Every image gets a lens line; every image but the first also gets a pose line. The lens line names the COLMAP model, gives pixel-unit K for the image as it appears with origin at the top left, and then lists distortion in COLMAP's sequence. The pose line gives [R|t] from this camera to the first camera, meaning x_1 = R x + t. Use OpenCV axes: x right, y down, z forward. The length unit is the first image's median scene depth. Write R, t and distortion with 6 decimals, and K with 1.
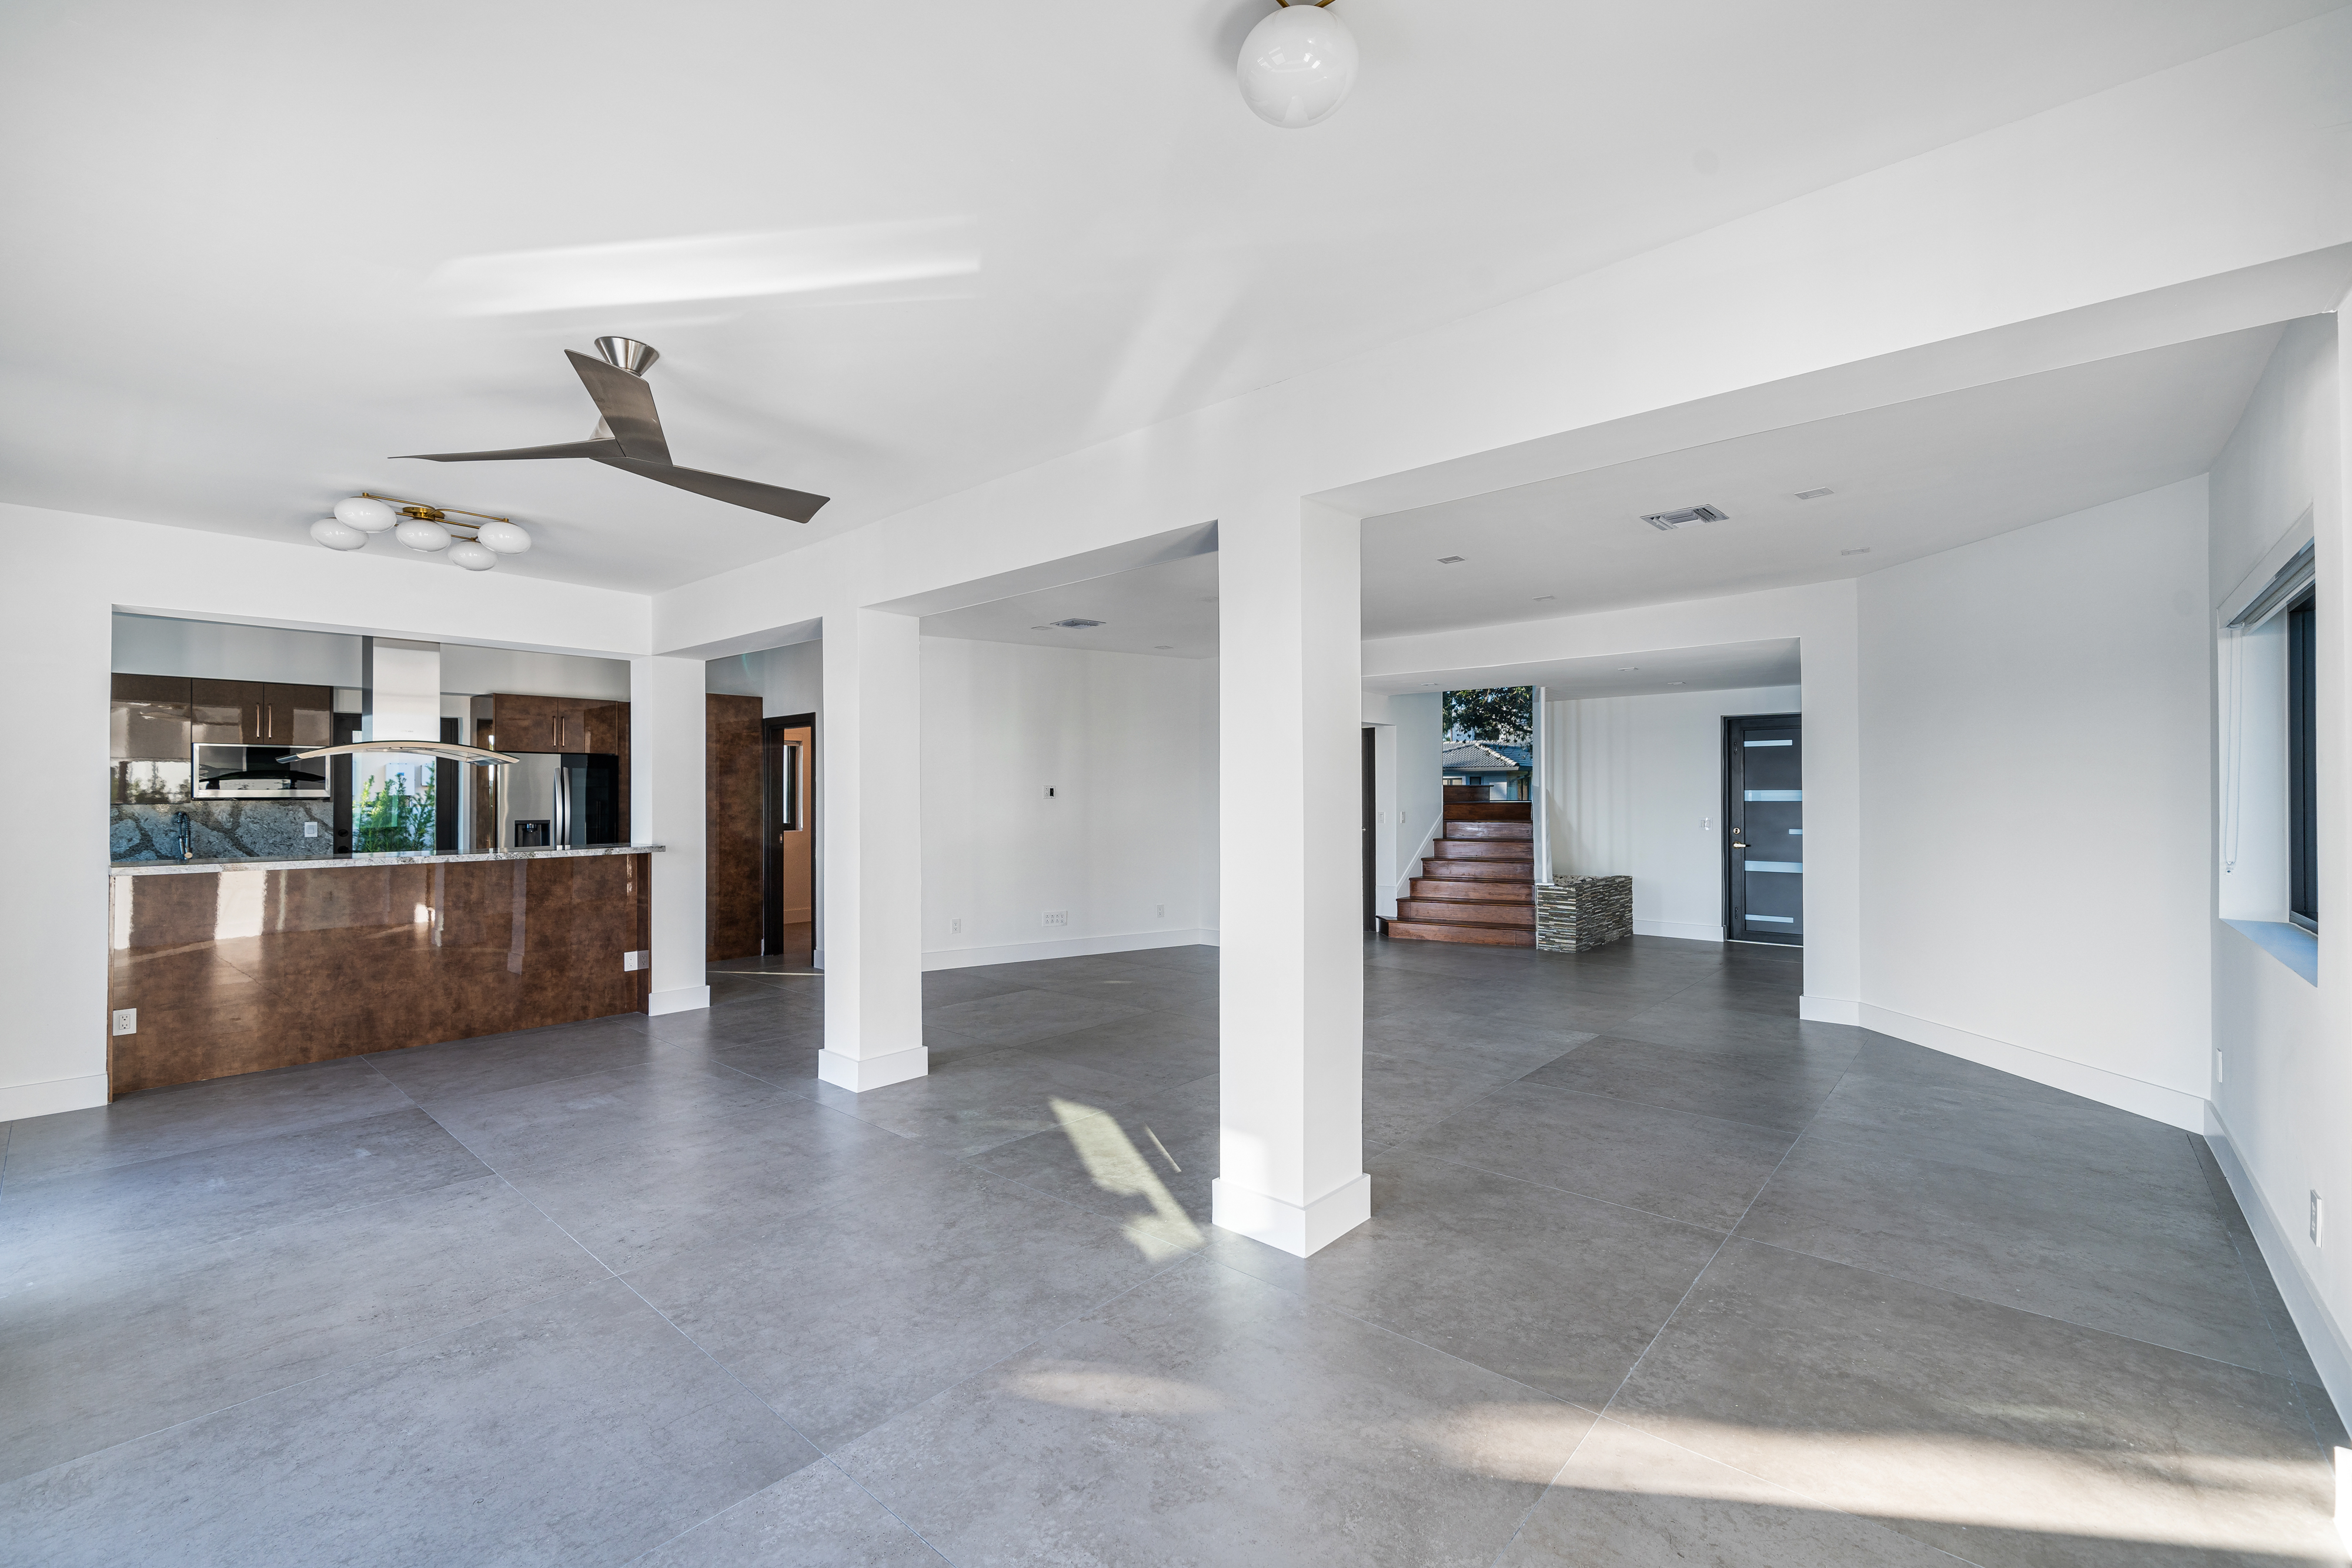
lens RADIAL K [[980.5, 0, 1187.6], [0, 980.5, 788.4], [0, 0, 1]] dist [0.008482, -0.001278]
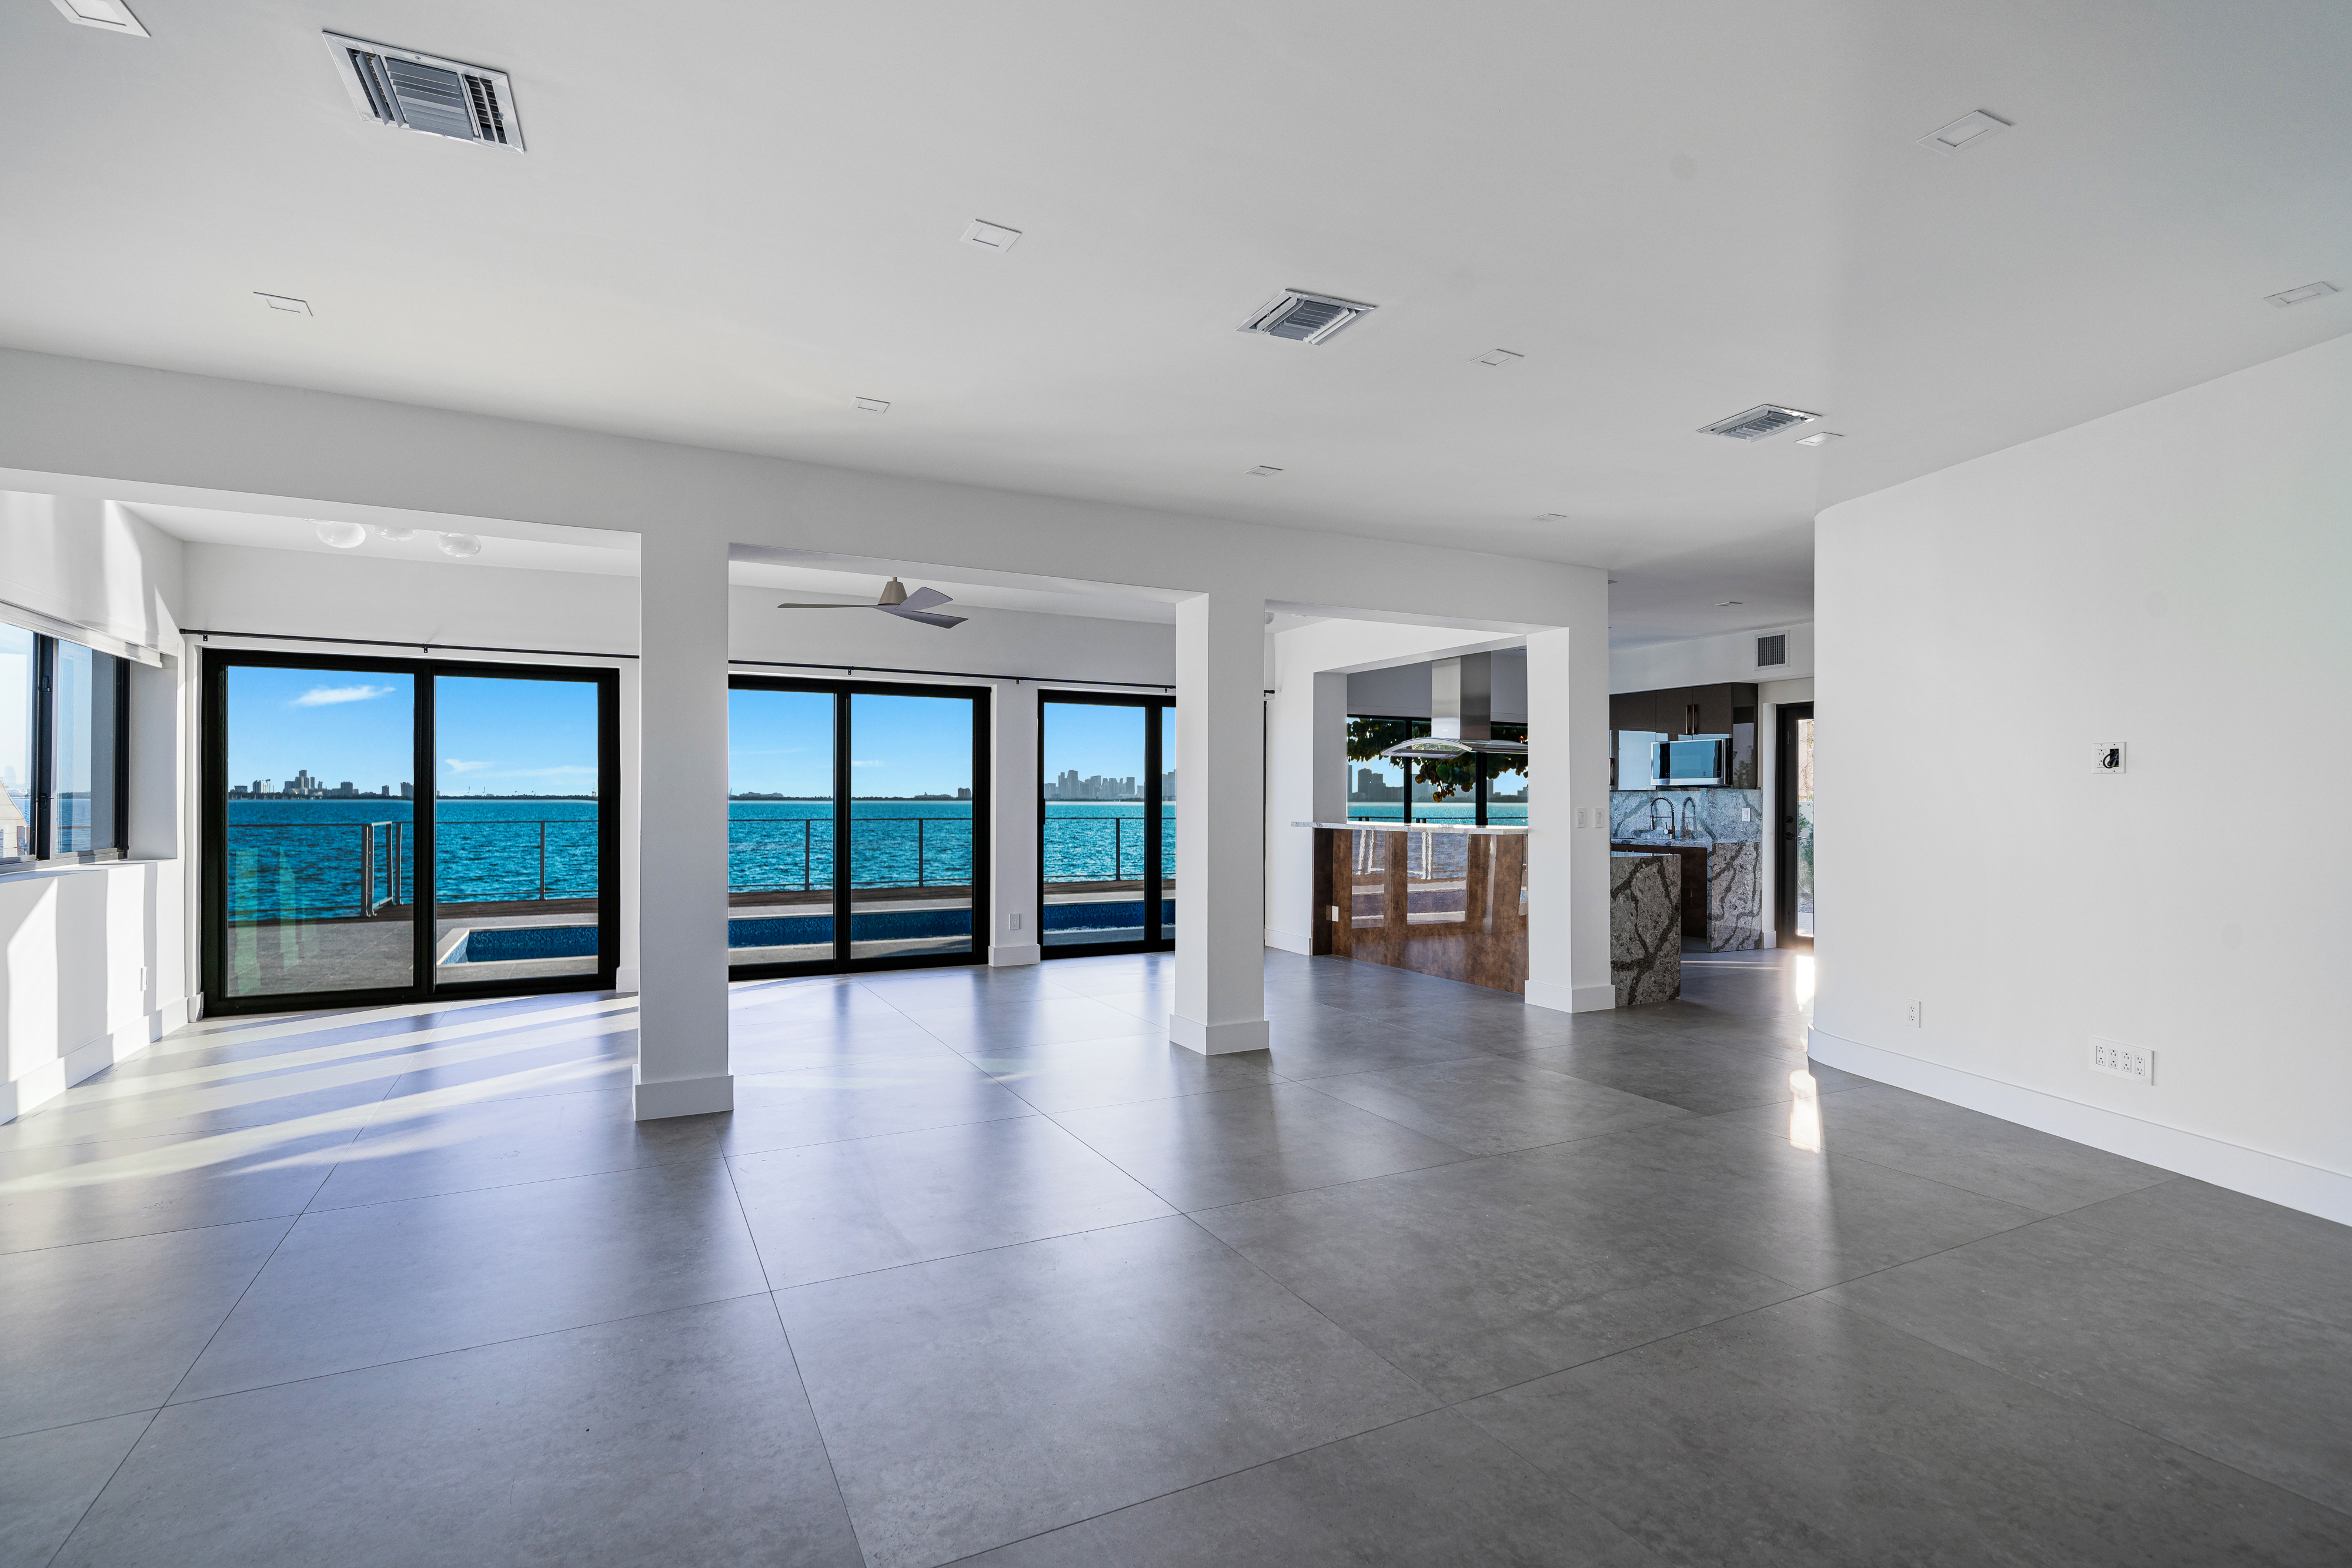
lens RADIAL K [[1111.2, 0, 1185.8], [0, 1111.2, 818.3], [0, 0, 1]] dist [0.004574, 0.000884]
pose [[-0.362678, 0.017964, -0.931741, 1.059934], [0.007266, 0.999838, 0.016448, 0.045363], [0.931886, -0.000805, -0.362750, 1.876020]]
